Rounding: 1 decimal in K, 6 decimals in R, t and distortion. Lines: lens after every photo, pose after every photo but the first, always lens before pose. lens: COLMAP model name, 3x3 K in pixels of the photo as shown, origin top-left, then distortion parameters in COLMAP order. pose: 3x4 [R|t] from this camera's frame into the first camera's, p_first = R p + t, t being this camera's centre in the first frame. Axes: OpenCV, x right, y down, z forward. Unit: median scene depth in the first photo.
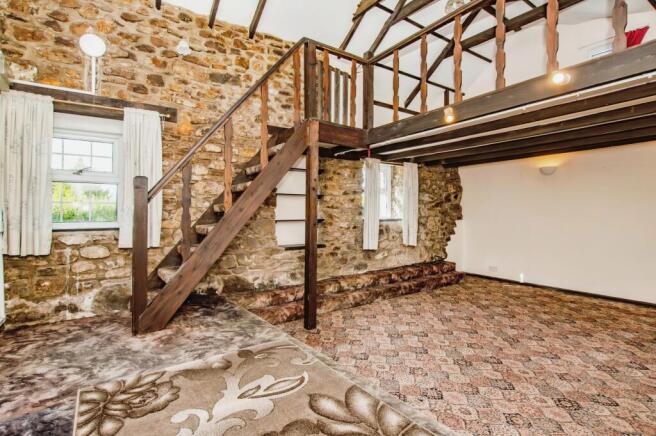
lens RADIAL K [[315.9, 0, 331.3], [0, 315.9, 217.4], [0, 0, 1]] dist [-0.018133, 0.002296]
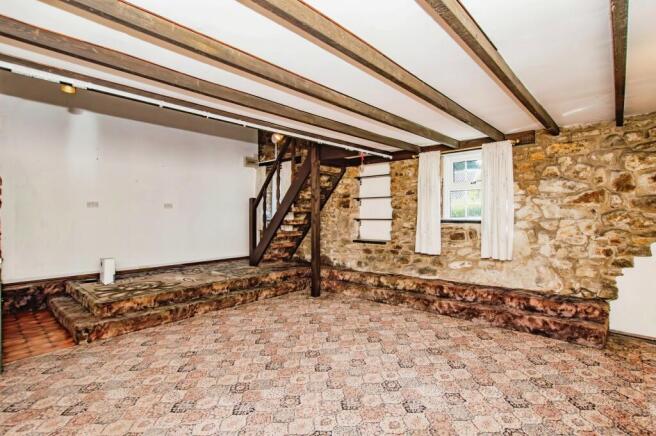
lens RADIAL K [[315.9, 0, 331.6], [0, 315.9, 213.8], [0, 0, 1]] dist [-0.018133, 0.002296]
pose [[0.246216, 0.011635, -0.969145, 0.921265], [0.000443, 0.999926, 0.012116, -0.022719], [0.969215, -0.003412, 0.246193, 0.512544]]
